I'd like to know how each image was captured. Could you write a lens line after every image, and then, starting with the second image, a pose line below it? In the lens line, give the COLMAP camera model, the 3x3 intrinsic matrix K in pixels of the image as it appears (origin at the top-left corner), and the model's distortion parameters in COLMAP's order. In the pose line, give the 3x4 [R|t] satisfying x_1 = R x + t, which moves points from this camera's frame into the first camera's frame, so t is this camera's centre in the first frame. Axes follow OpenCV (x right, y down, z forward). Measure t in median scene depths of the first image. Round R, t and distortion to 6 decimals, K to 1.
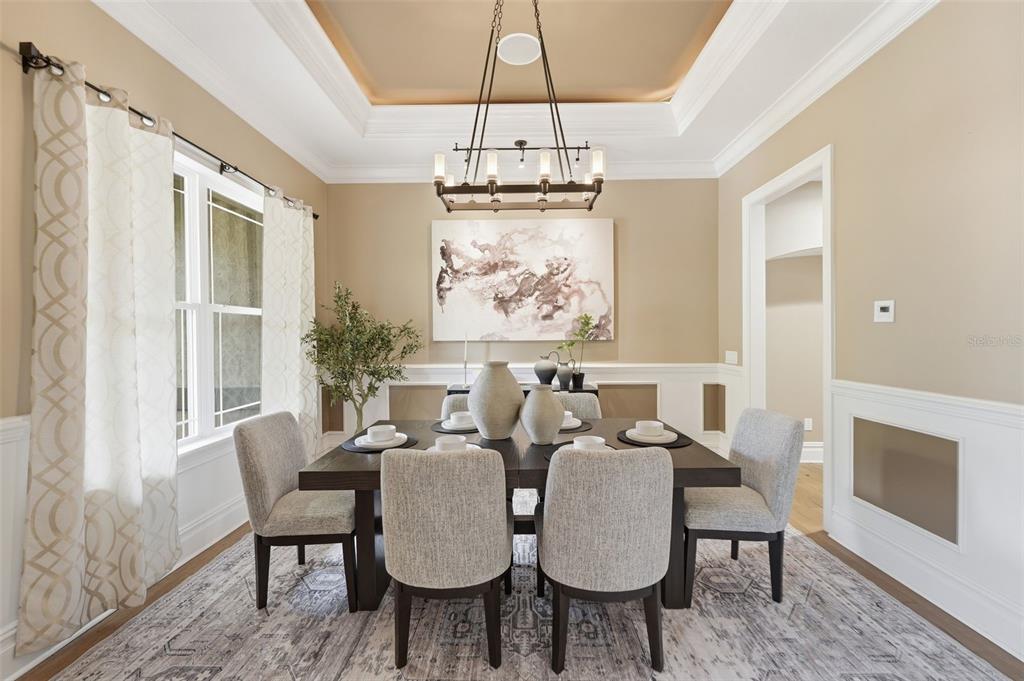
lens RADIAL K [[417.0, 0, 512.2], [0, 417.0, 340.1], [0, 0, 1]] dist [0.000060, 0.000342]
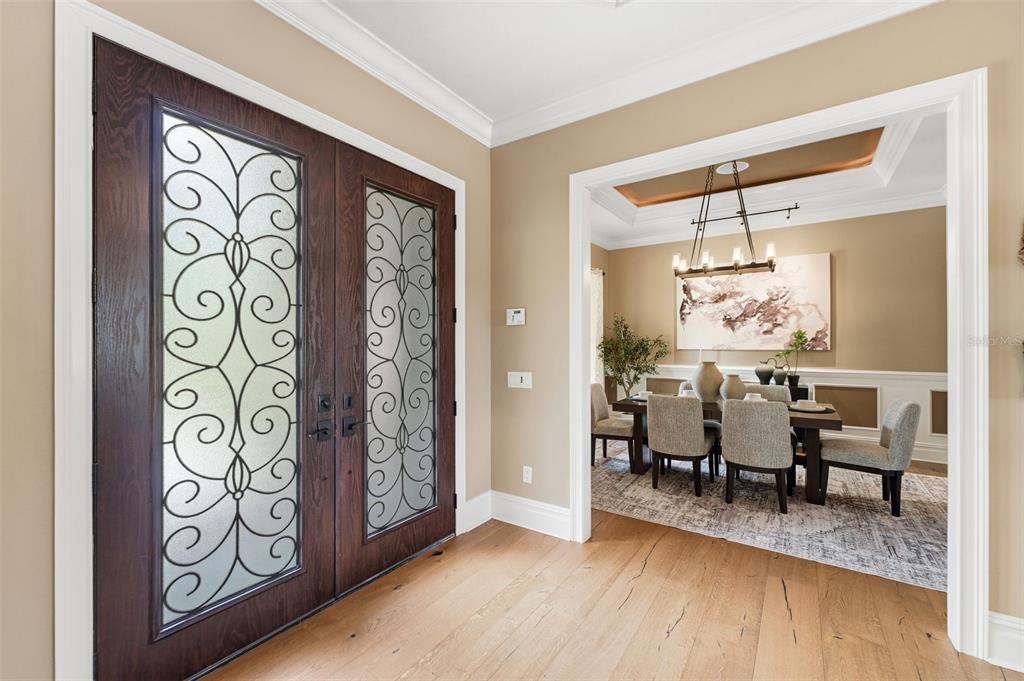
lens RADIAL K [[417.0, 0, 512.5], [0, 417.0, 344.4], [0, 0, 1]] dist [0.000060, 0.000342]
pose [[0.833711, 0.007140, -0.552156, 0.143823], [-0.008895, 0.999960, -0.000500, -0.009245], [0.552130, 0.005328, 0.833741, -0.568119]]
